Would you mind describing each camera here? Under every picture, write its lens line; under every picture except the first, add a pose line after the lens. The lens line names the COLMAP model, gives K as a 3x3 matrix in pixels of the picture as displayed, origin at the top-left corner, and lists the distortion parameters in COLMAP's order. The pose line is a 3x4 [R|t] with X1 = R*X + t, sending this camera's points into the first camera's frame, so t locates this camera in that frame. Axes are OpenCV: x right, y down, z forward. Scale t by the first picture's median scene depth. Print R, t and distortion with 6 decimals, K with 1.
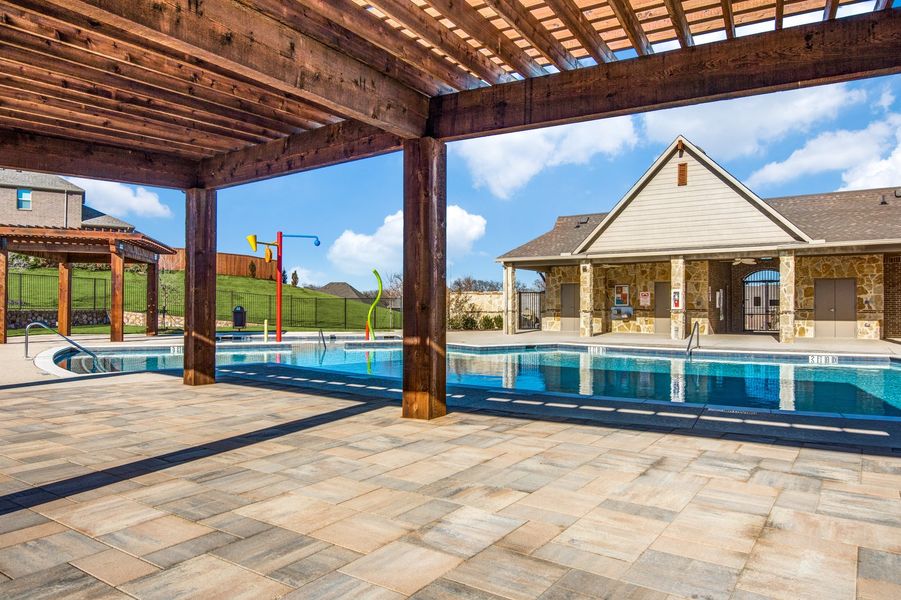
lens RADIAL K [[638.2, 0, 436.3], [0, 638.2, 316.1], [0, 0, 1]] dist [0.001411, 0.000485]
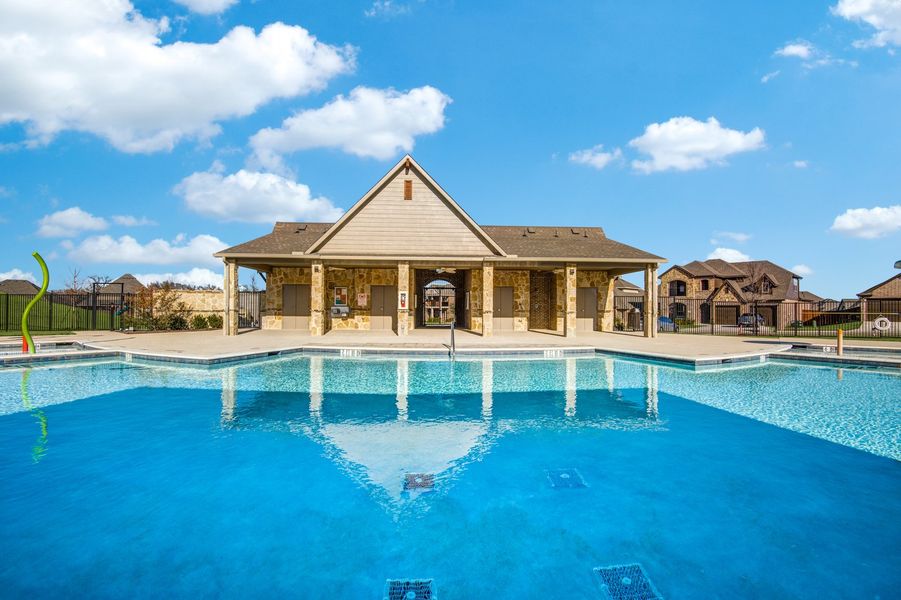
lens RADIAL K [[425.8, 0, 459.2], [0, 425.8, 307.6], [0, 0, 1]] dist [-0.003431, -0.022681]
pose [[0.791386, 0.004333, 0.611302, -0.002338], [0.002881, 0.999937, -0.010818, -0.004412], [-0.611310, 0.010322, 0.791324, 0.318091]]
